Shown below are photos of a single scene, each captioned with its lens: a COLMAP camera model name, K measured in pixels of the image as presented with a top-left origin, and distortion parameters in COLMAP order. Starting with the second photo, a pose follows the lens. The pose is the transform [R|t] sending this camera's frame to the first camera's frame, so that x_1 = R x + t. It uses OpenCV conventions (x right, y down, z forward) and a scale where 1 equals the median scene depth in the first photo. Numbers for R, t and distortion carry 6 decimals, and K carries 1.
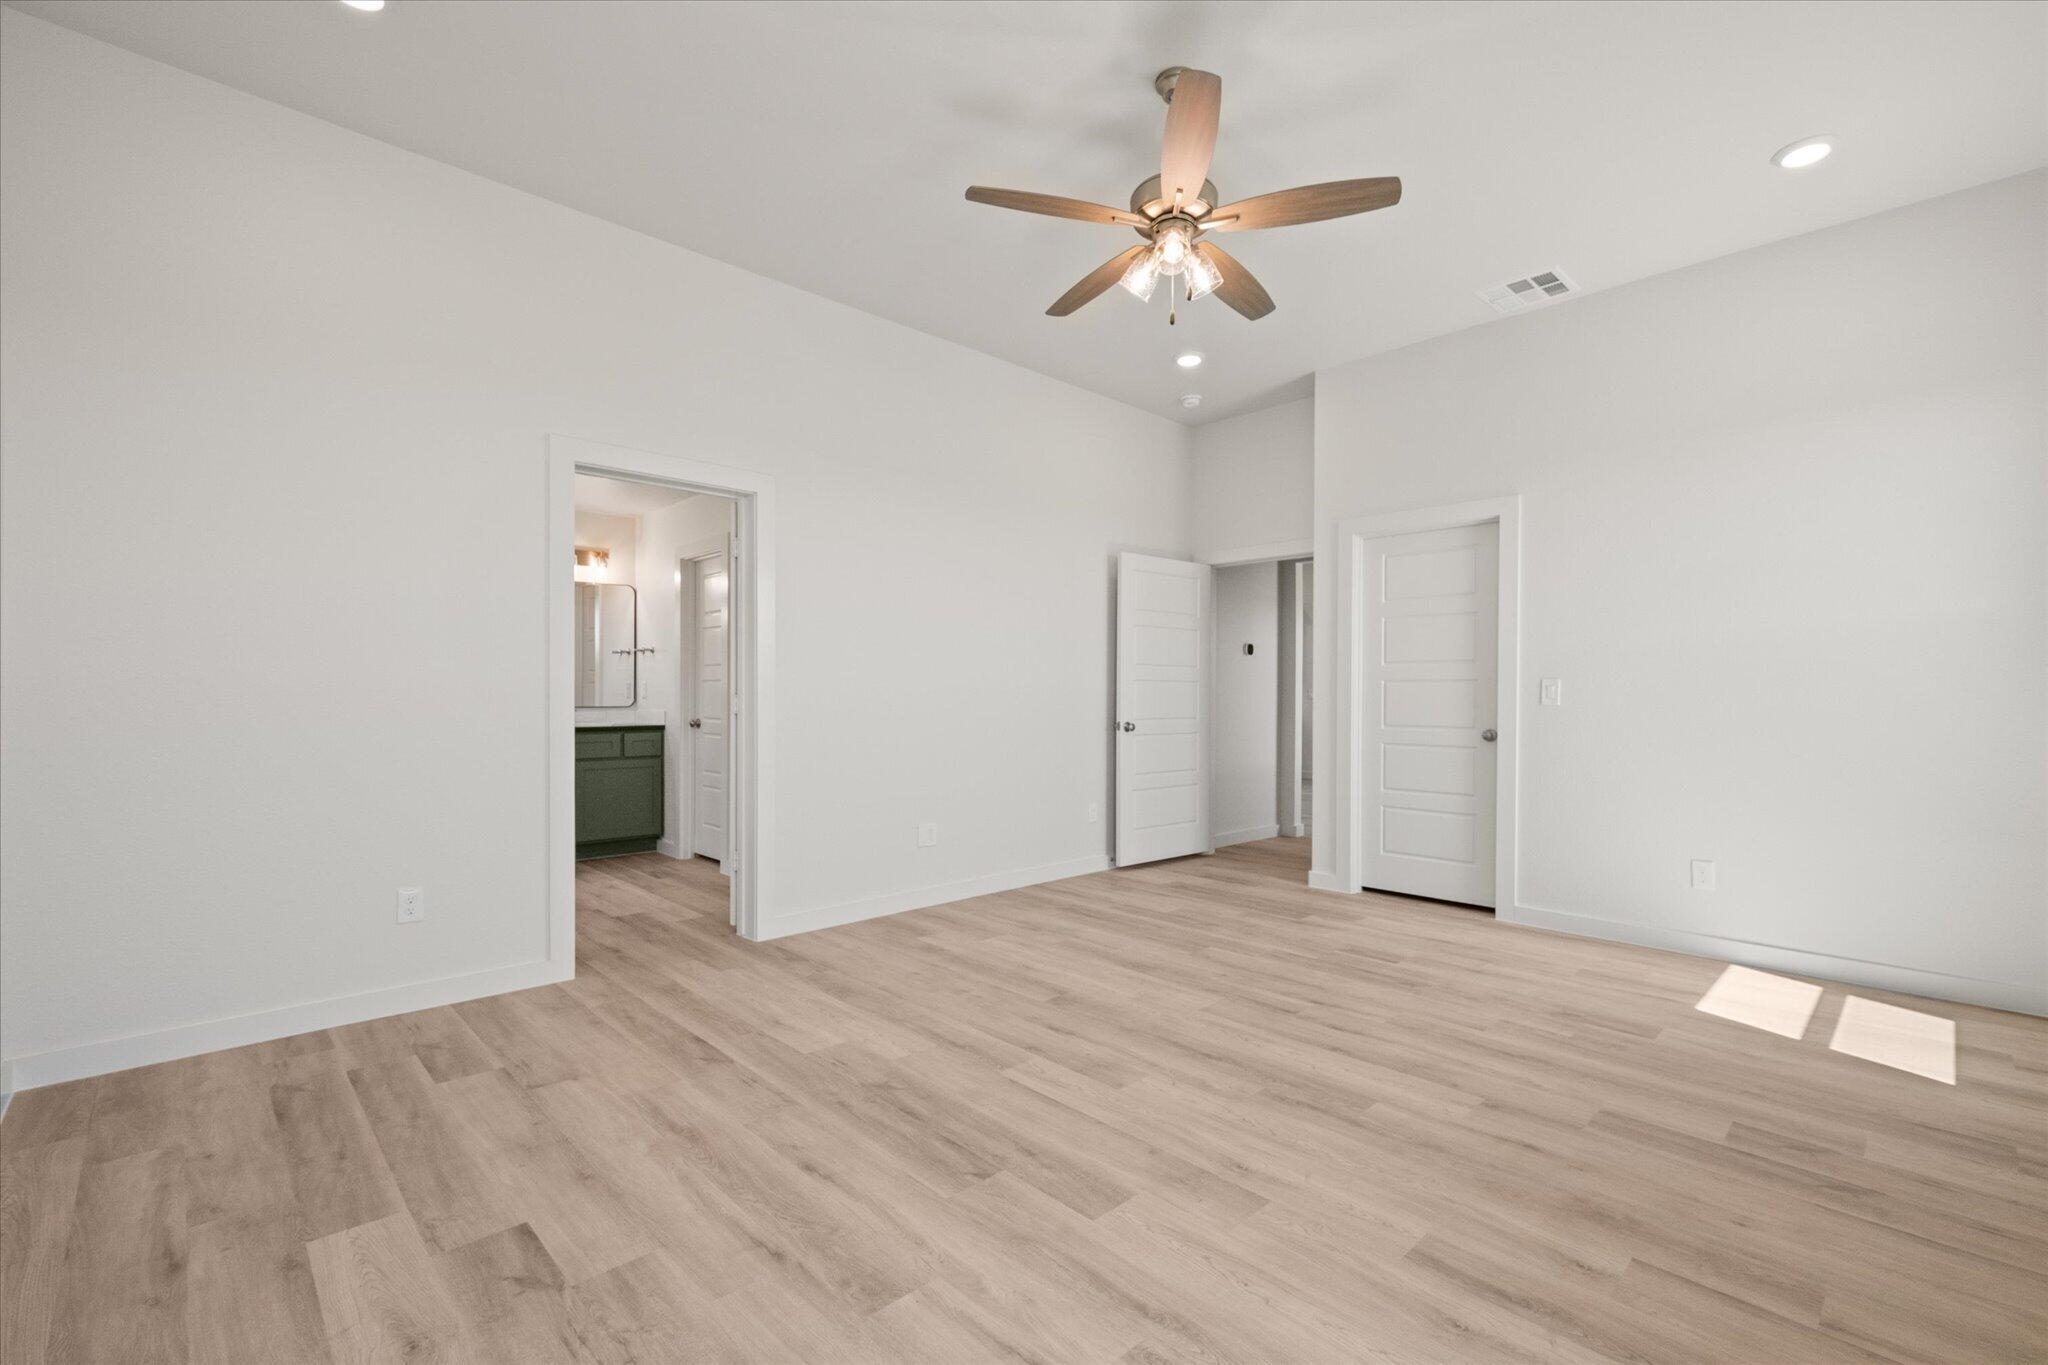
lens RADIAL K [[893.3, 0, 1020.5], [0, 893.3, 689.4], [0, 0, 1]] dist [-0.001502, -0.000105]
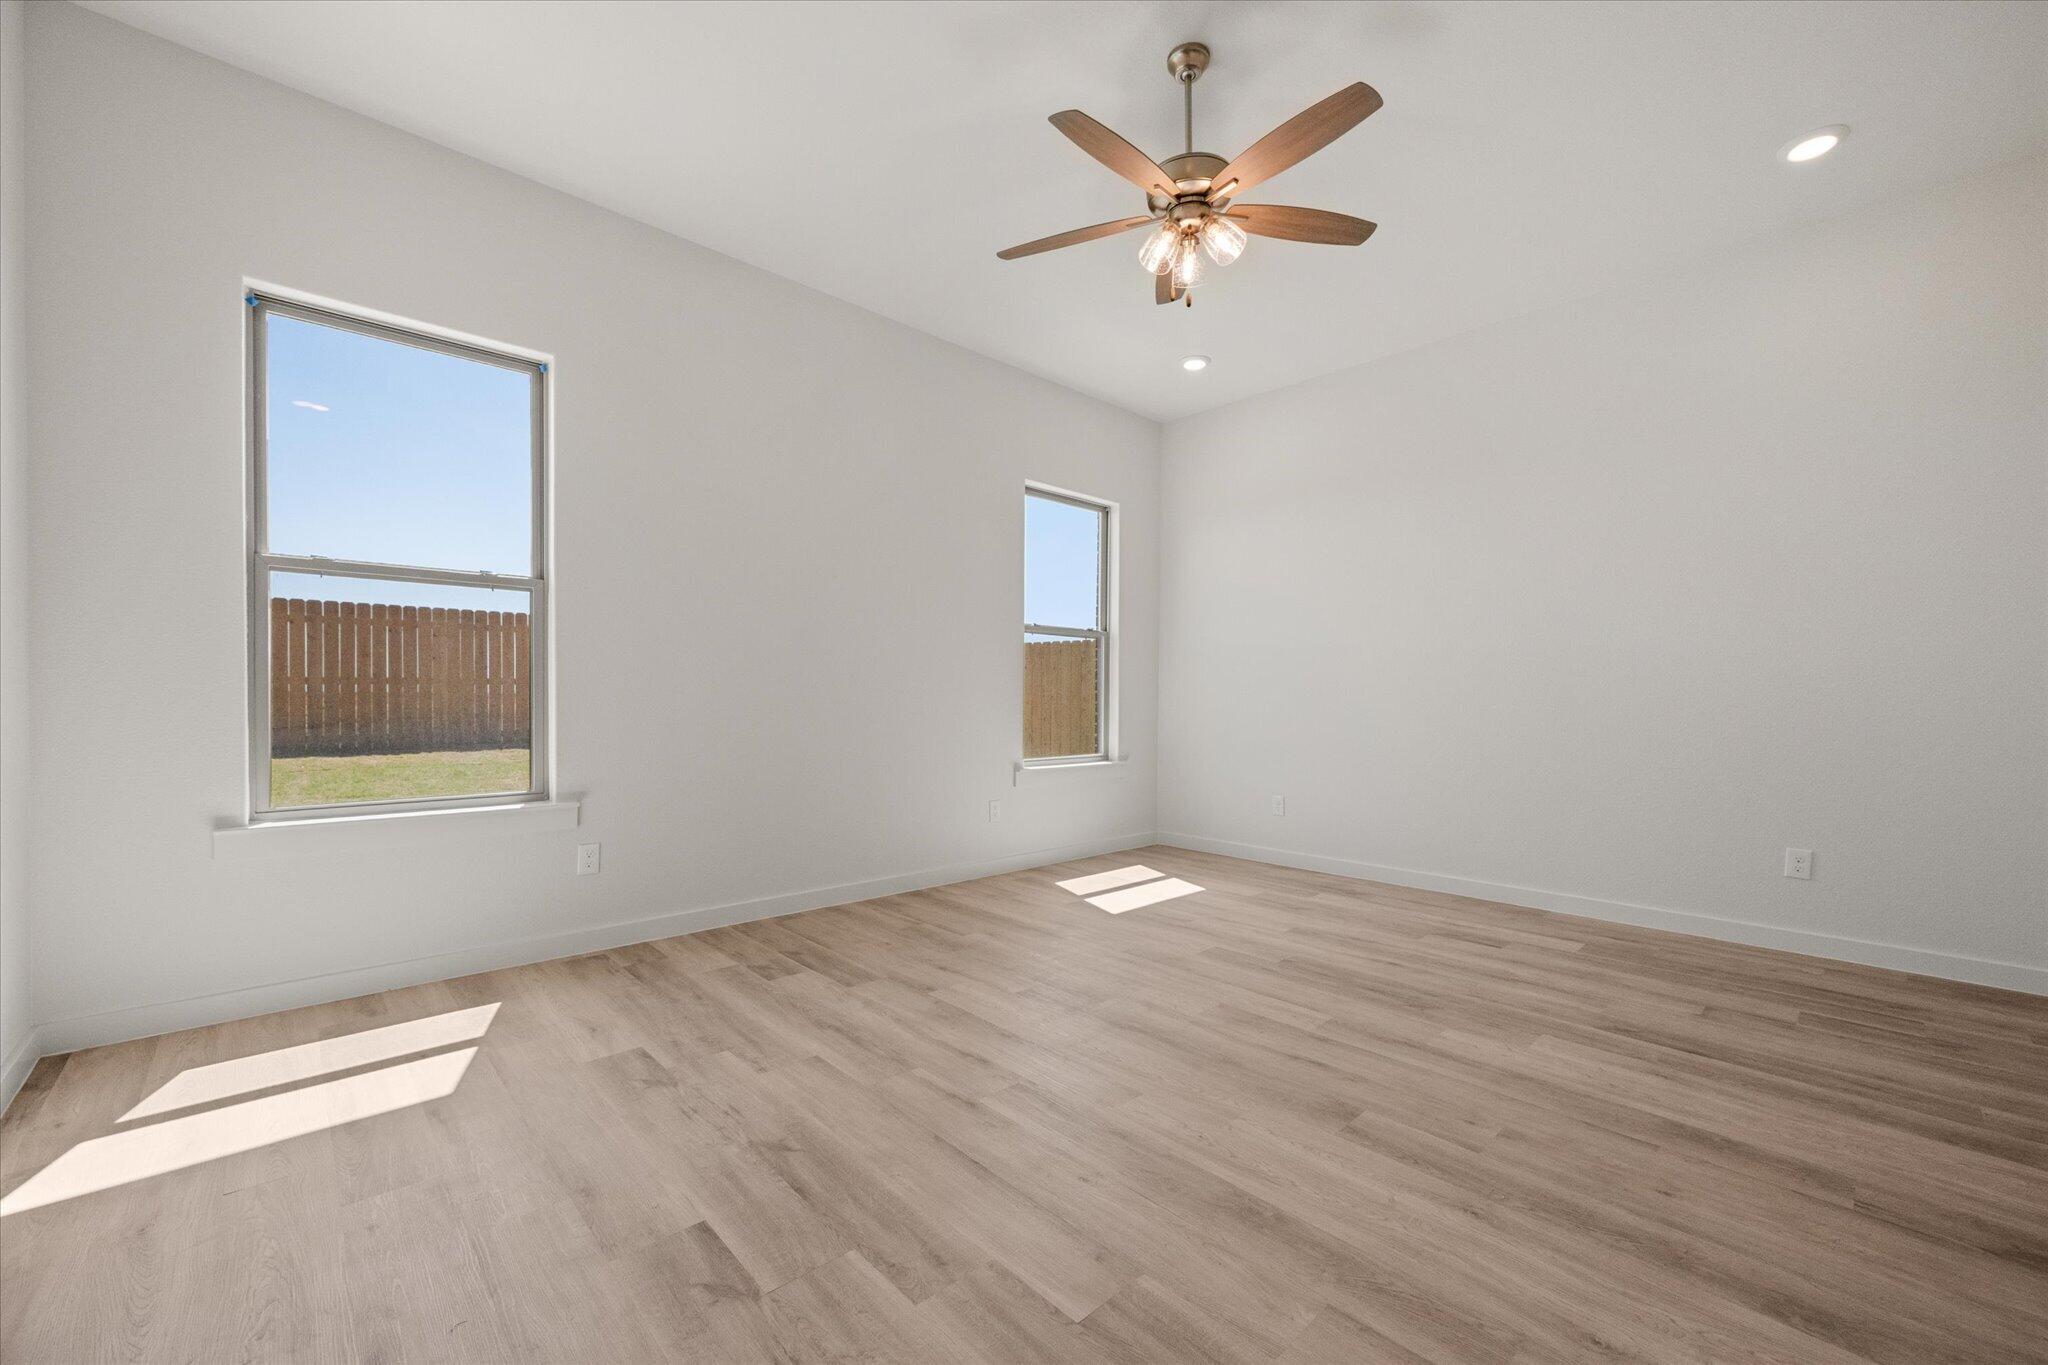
lens RADIAL K [[804.4, 0, 1024.5], [0, 804.4, 698.3], [0, 0, 1]] dist [-0.010210, -0.000214]
pose [[-0.999886, -0.010729, 0.010647, 0.346526], [-0.010807, 0.999915, -0.007228, 0.045111], [-0.010569, -0.007342, -0.999917, 1.966591]]
